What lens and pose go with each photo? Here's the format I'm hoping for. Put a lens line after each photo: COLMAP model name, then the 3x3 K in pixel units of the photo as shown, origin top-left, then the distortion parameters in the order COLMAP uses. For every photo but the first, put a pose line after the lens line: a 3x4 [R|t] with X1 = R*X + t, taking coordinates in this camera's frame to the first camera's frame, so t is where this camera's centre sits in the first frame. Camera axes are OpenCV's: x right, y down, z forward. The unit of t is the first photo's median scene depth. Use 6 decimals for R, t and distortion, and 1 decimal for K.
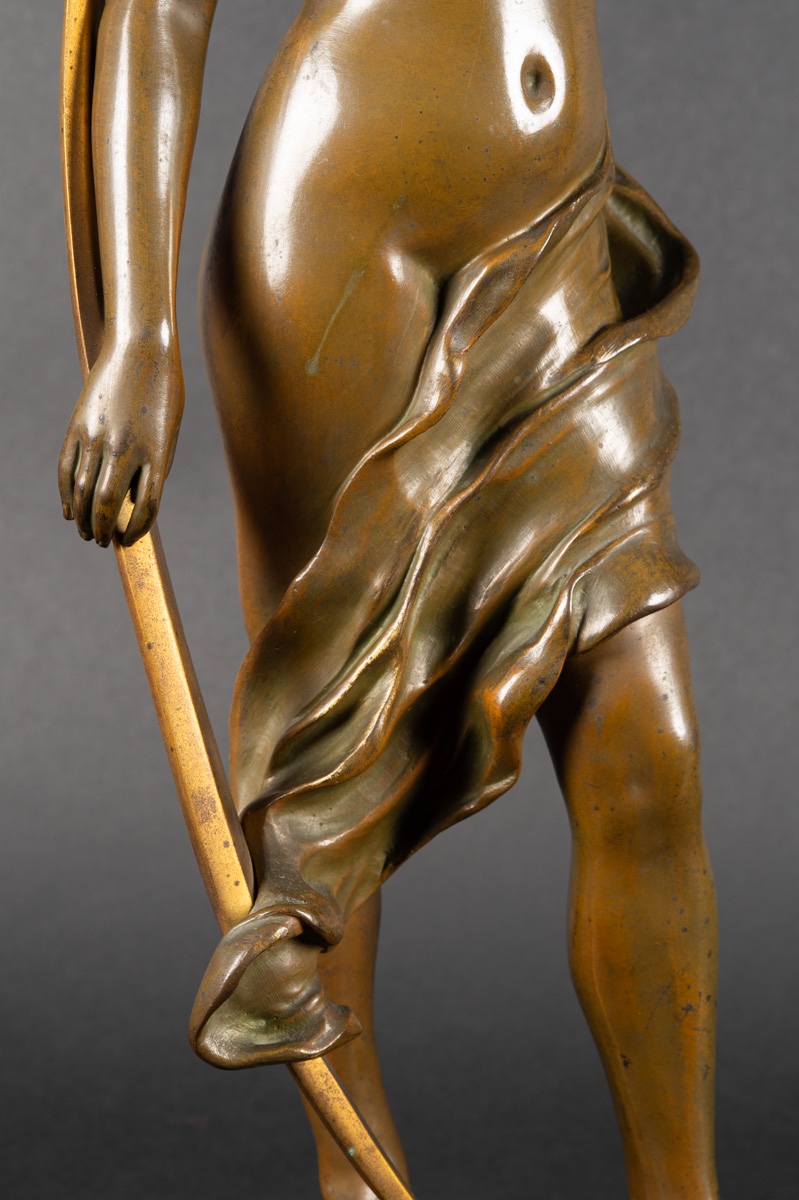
lens RADIAL K [[2630.0, 0, 399.5], [0, 2630.0, 600.0], [0, 0, 1]] dist [-0.095203, -0.237696]
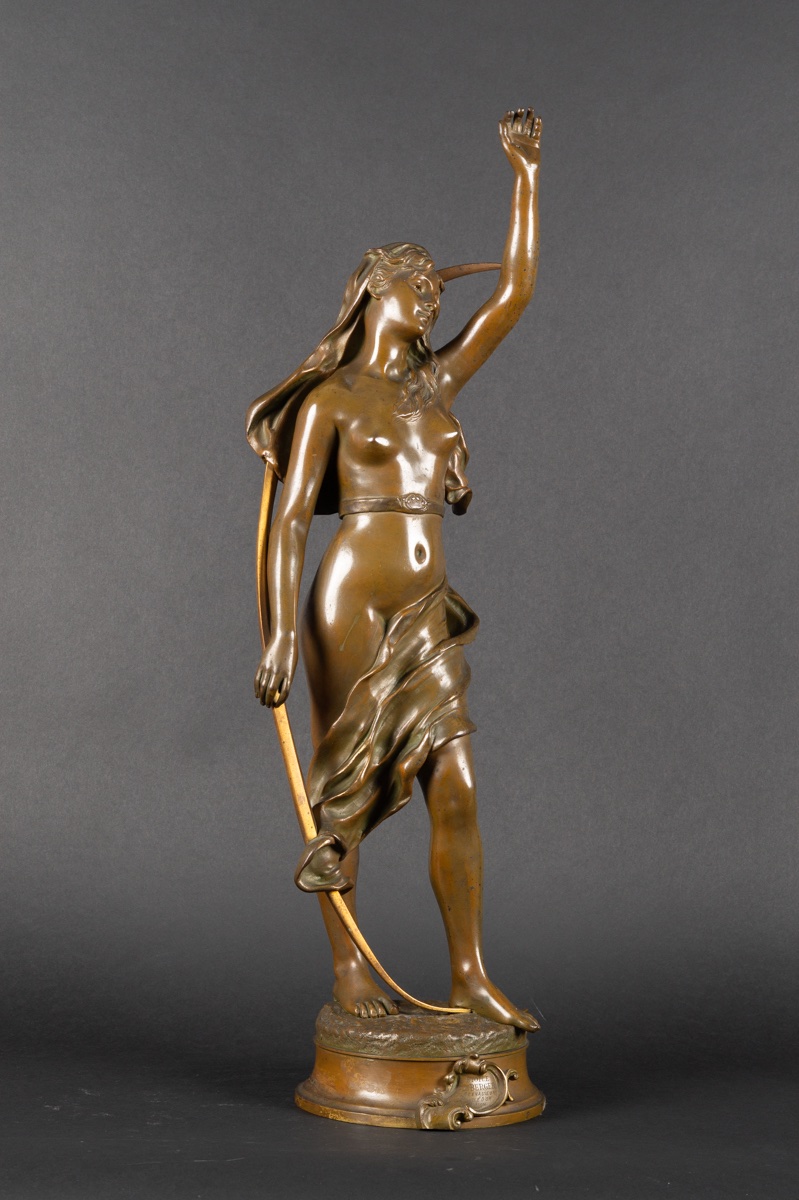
lens RADIAL K [[2574.2, 0, 399.5], [0, 2574.2, 600.0], [0, 0, 1]] dist [-0.020108, 0.178248]
pose [[0.999378, 0.019143, 0.029631, -0.053379], [-0.012803, 0.979507, -0.201002, 0.420444], [-0.032872, 0.200498, 0.979142, -1.760240]]
